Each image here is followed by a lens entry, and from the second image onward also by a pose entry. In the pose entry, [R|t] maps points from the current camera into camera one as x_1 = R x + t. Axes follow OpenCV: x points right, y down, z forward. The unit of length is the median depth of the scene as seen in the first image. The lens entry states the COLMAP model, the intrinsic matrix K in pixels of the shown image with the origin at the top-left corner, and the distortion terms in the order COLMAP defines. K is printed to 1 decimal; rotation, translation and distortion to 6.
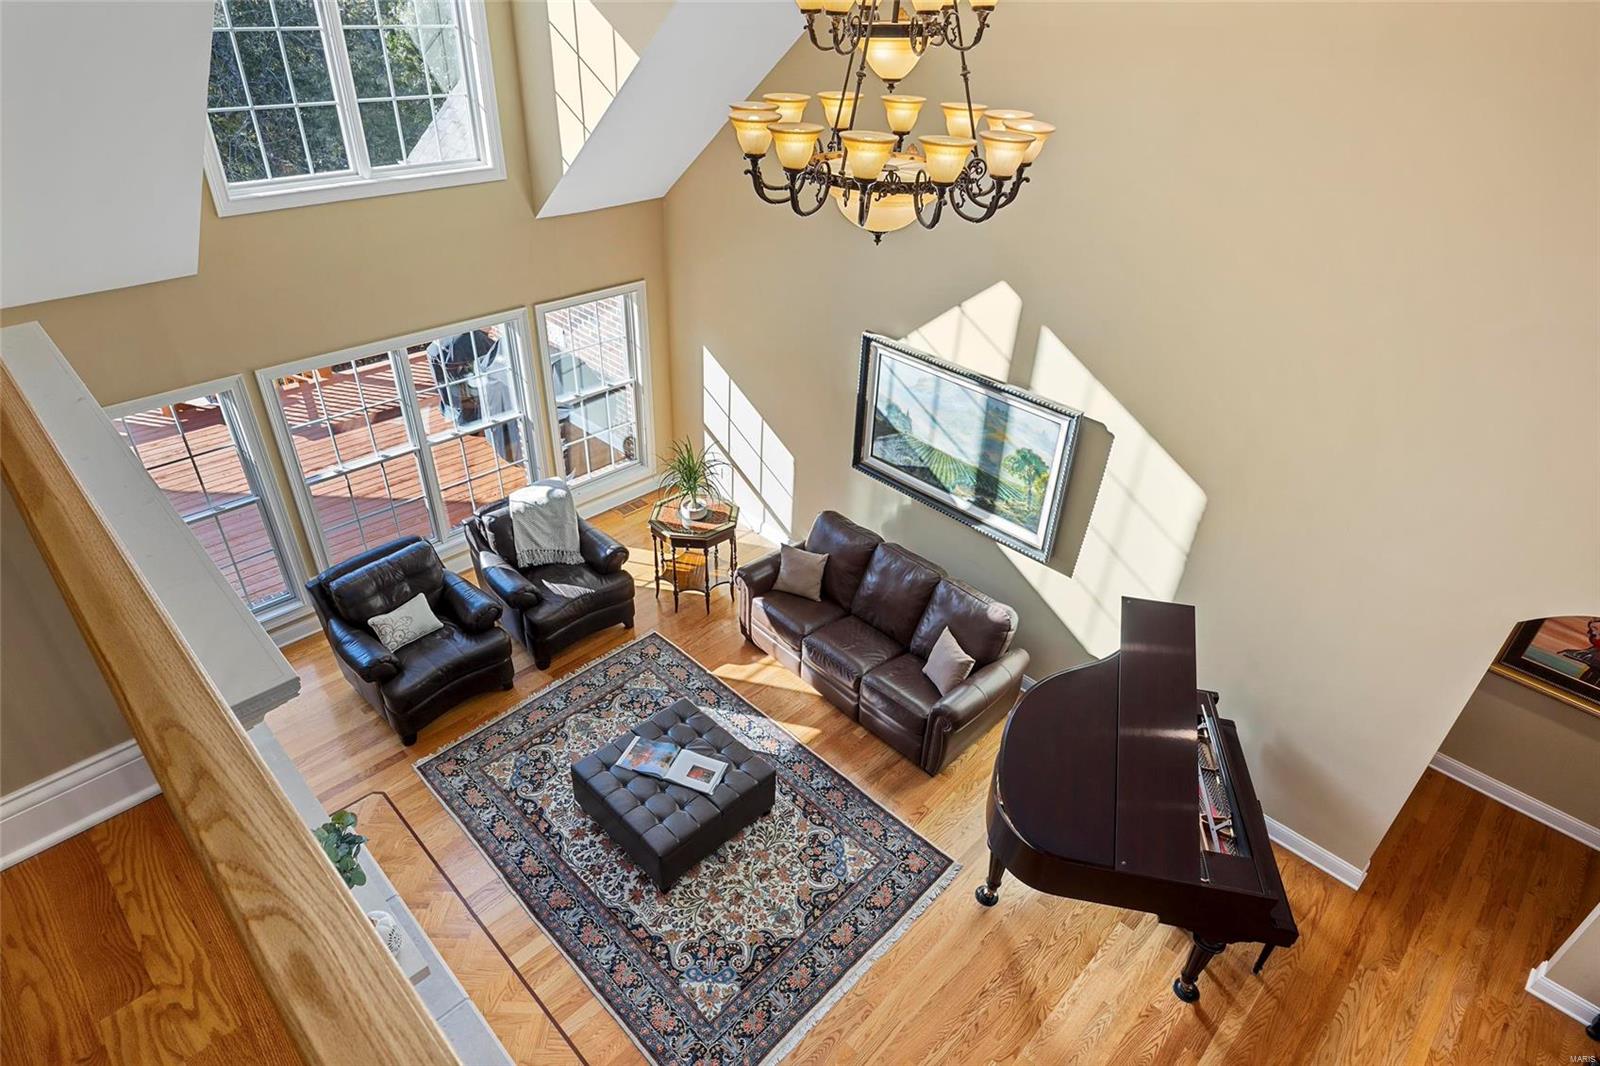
lens RADIAL K [[890.8, 0, 800.0], [0, 890.8, 533.0], [0, 0, 1]] dist [0.000211, -0.000297]
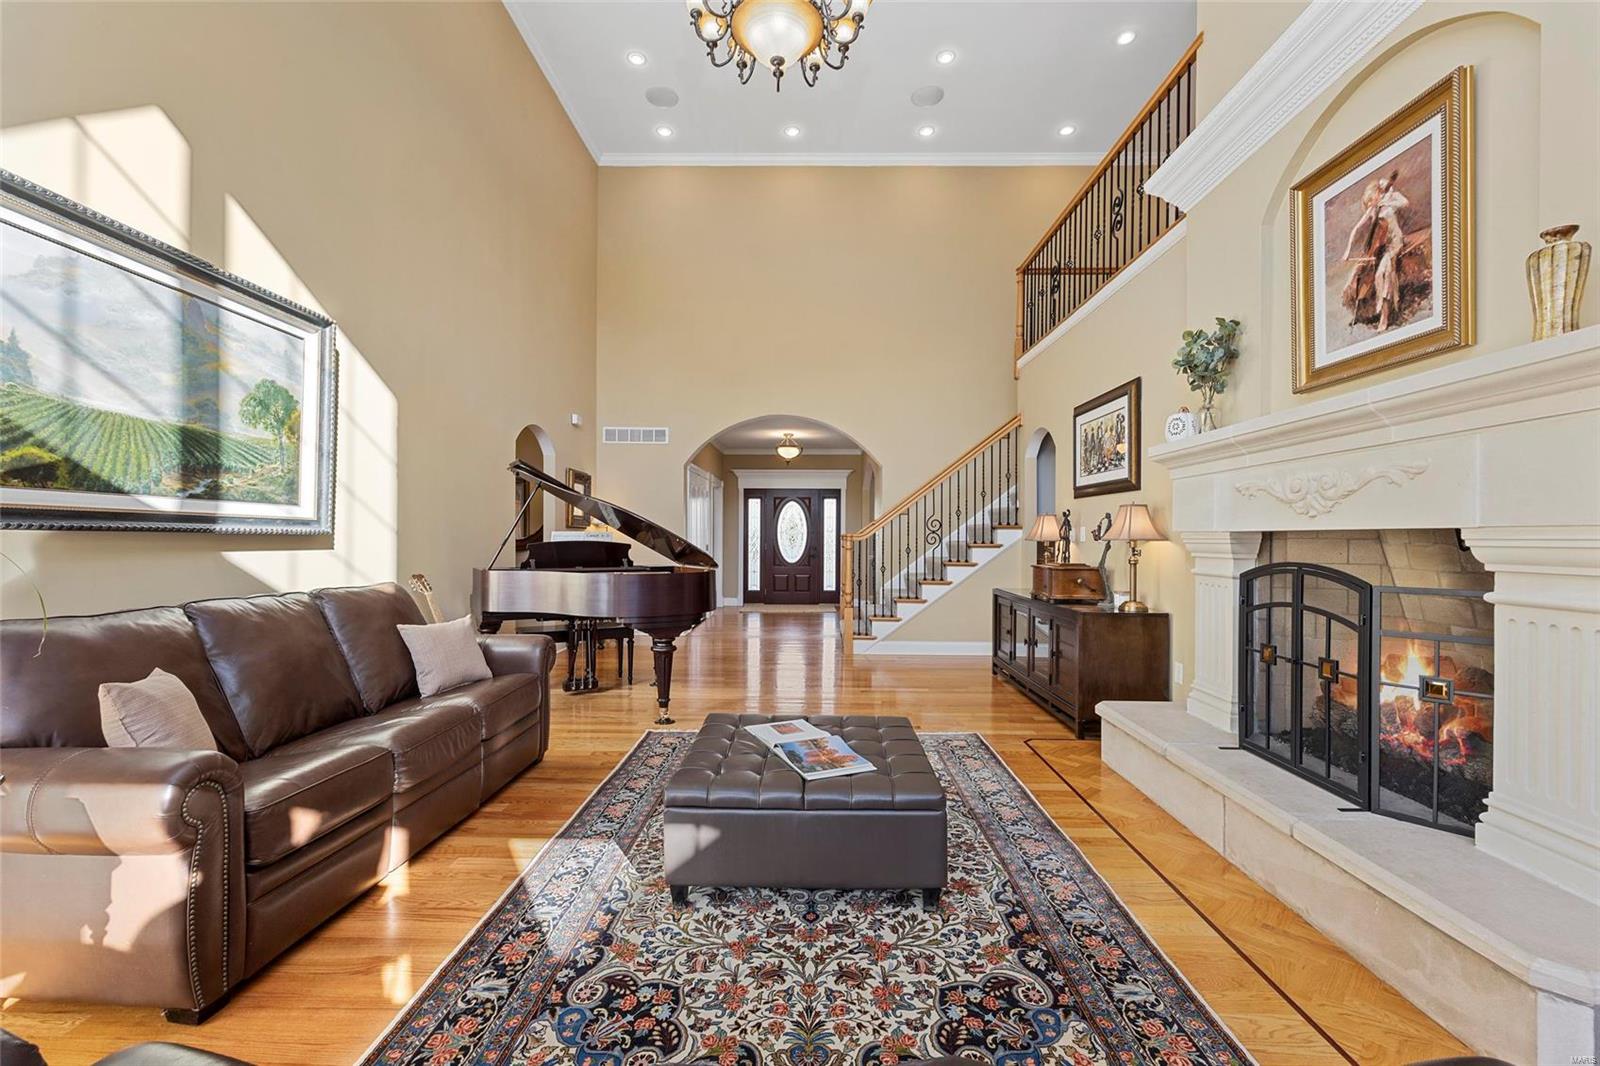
lens RADIAL K [[665.1, 0, 800.0], [0, 665.1, 533.0], [0, 0, 1]] dist [0.001626, 0.000089]
pose [[-0.692286, -0.041401, 0.720435, -0.483296], [0.358520, 0.846689, 0.393168, -0.047628], [-0.626262, 0.530475, -0.571307, 1.228115]]
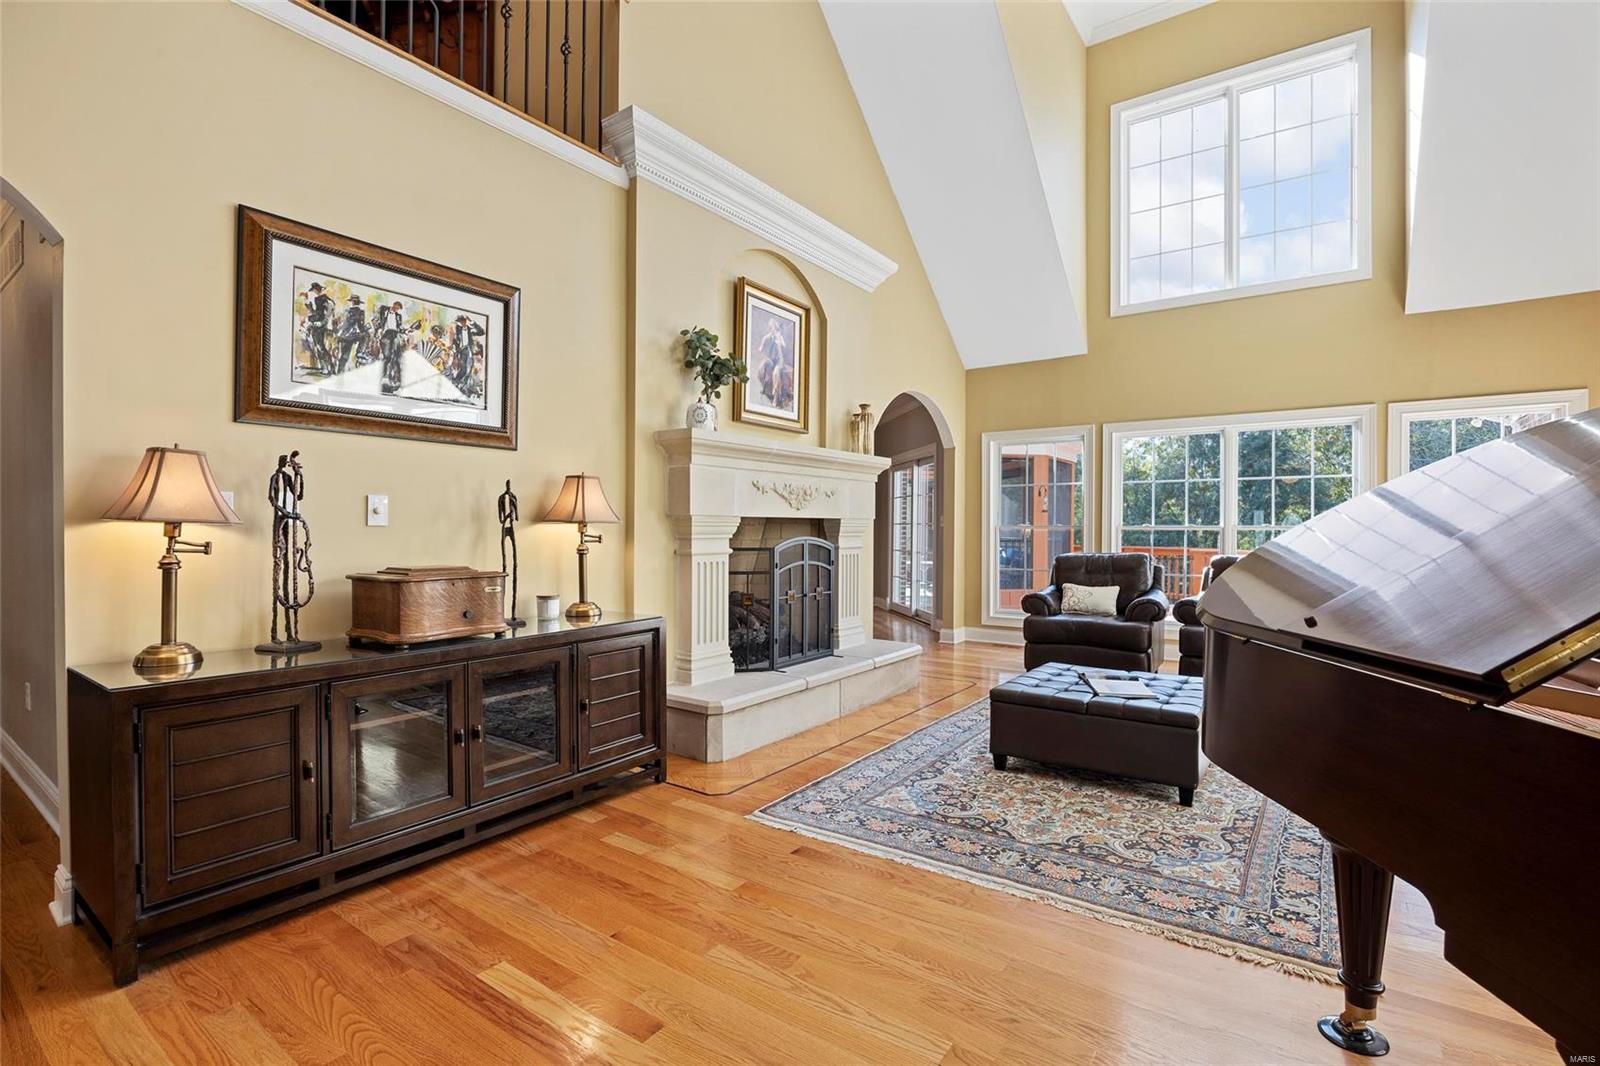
lens RADIAL K [[728.1, 0, 800.0], [0, 728.1, 533.0], [0, 0, 1]] dist [-0.017122, -0.000254]
pose [[0.158487, -0.028064, -0.986962, 0.486906], [-0.533265, 0.838834, -0.109484, 0.382168], [0.830969, 0.543664, 0.117979, 0.629644]]
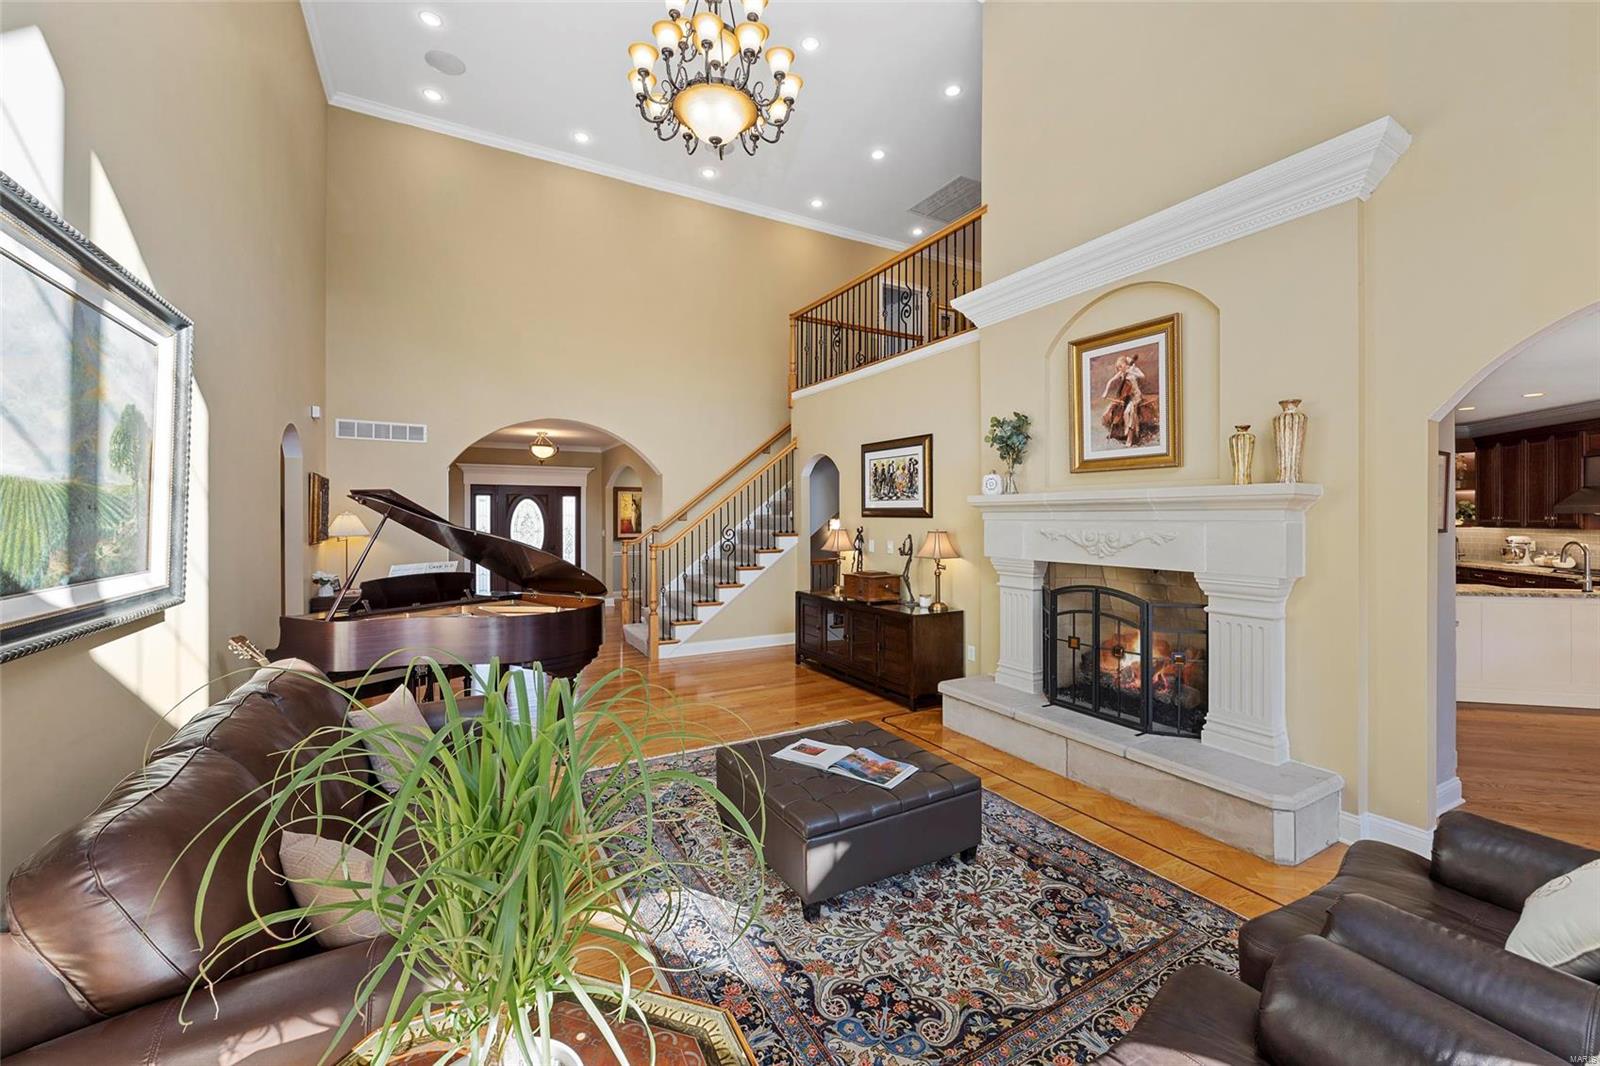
lens RADIAL K [[643.9, 0, 810.4], [0, 643.9, 507.9], [0, 0, 1]] dist [-0.006171, 0.000106]
pose [[-0.964853, -0.038298, 0.259985, -0.258380], [0.106151, 0.848220, 0.518897, -0.213254], [-0.240397, 0.528257, -0.814343, 1.382499]]
